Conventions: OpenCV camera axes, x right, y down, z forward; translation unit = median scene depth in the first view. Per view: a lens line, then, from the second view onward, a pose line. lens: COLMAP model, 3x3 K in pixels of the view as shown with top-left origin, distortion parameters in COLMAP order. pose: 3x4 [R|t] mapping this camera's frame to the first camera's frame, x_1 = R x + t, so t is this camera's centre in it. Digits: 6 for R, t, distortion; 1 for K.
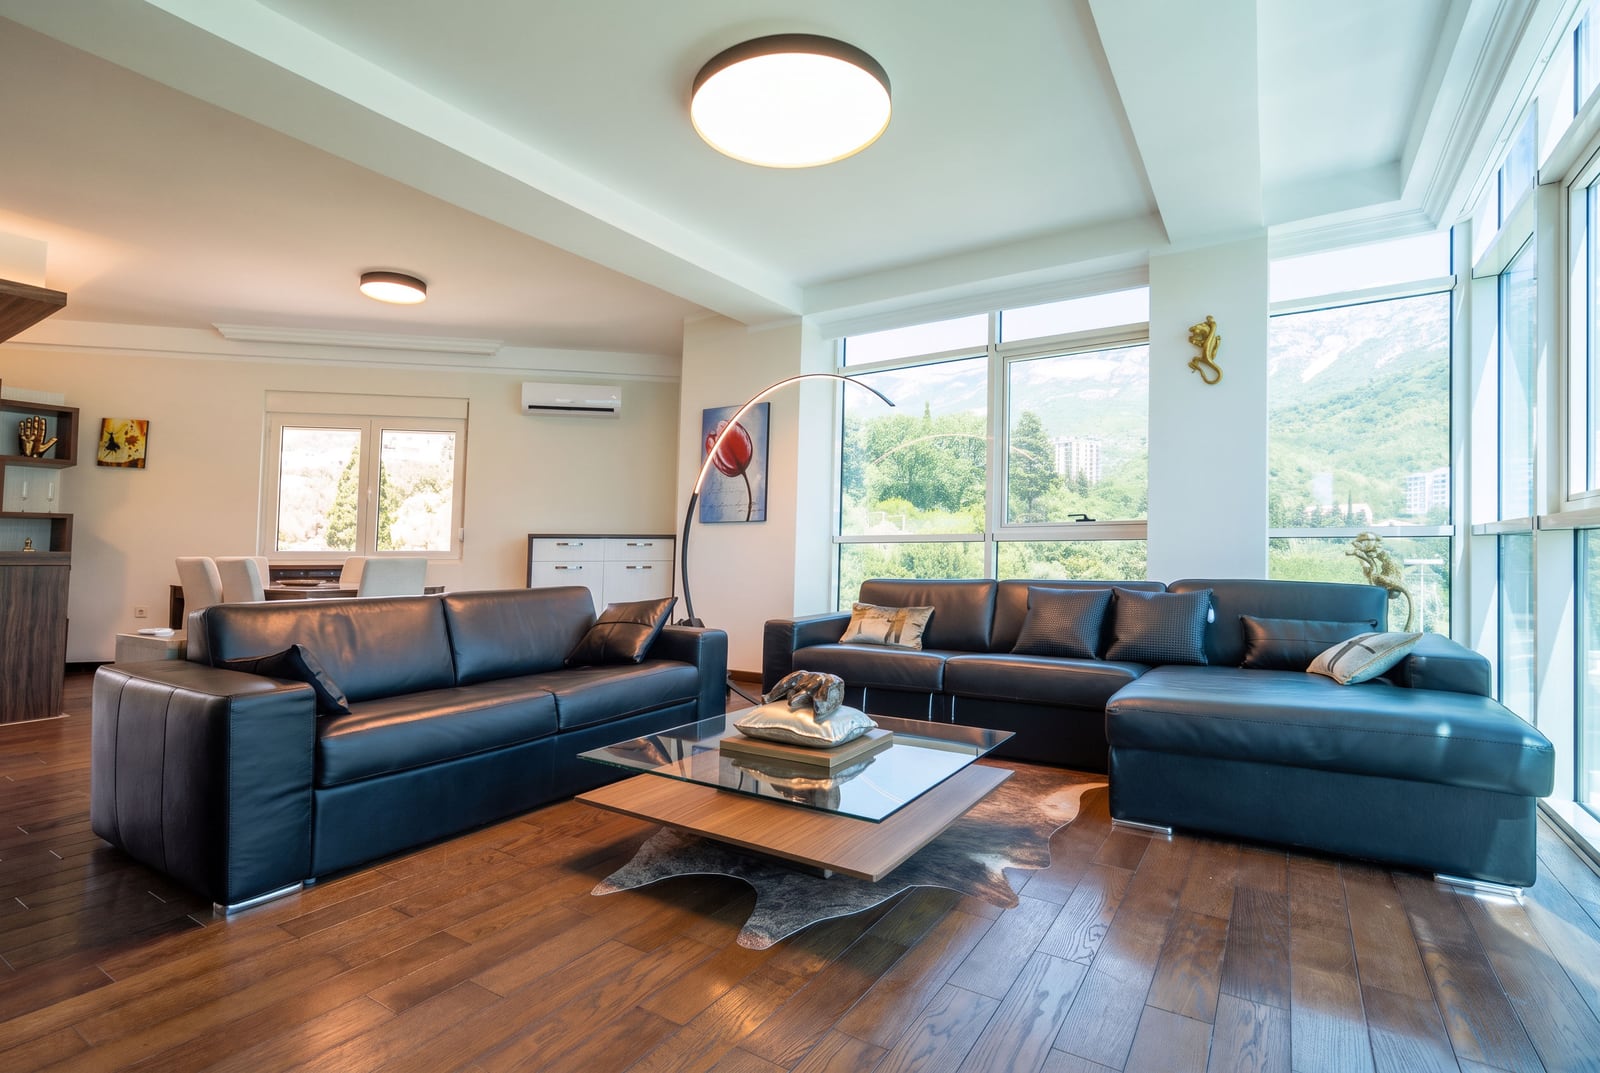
lens RADIAL K [[785.9, 0, 801.2], [0, 785.9, 530.3], [0, 0, 1]] dist [-0.002814, 0.000161]
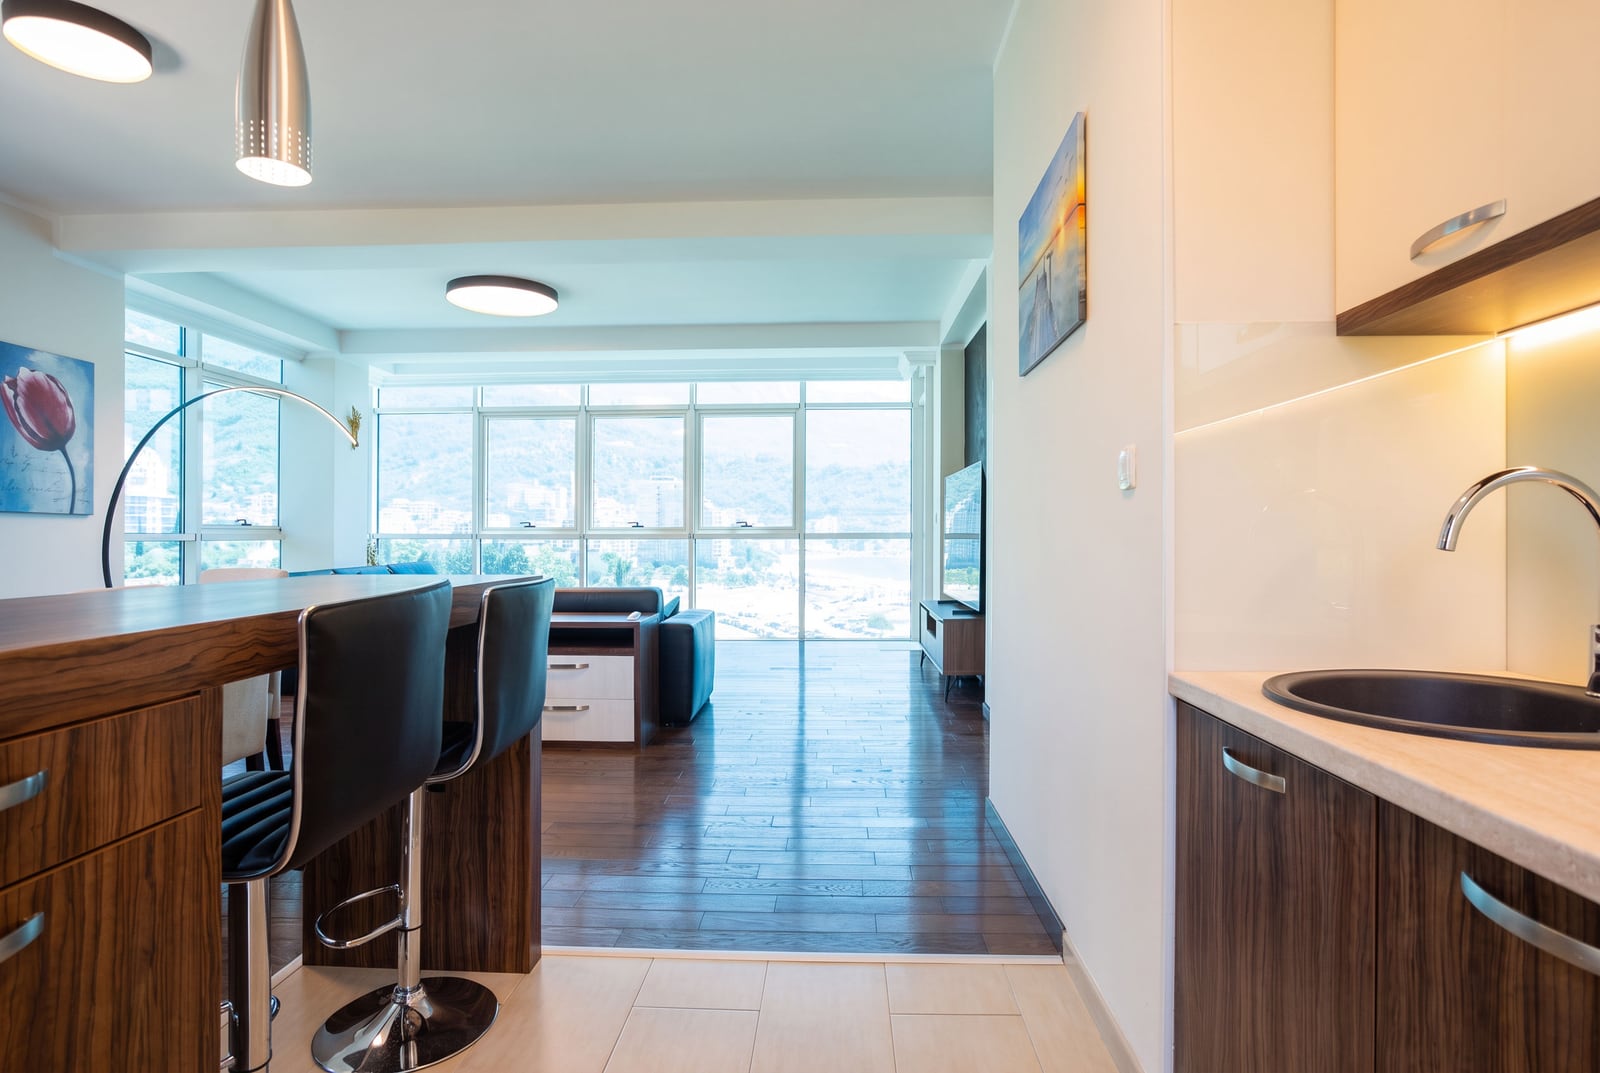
lens RADIAL K [[996.1, 0, 791.0], [0, 996.1, 535.1], [0, 0, 1]] dist [-0.027185, 0.006810]
pose [[-0.495195, 0.000087, 0.868782, -1.221532], [-0.023796, 0.999623, -0.013664, 0.004637], [-0.868456, -0.027440, -0.495006, 0.872230]]
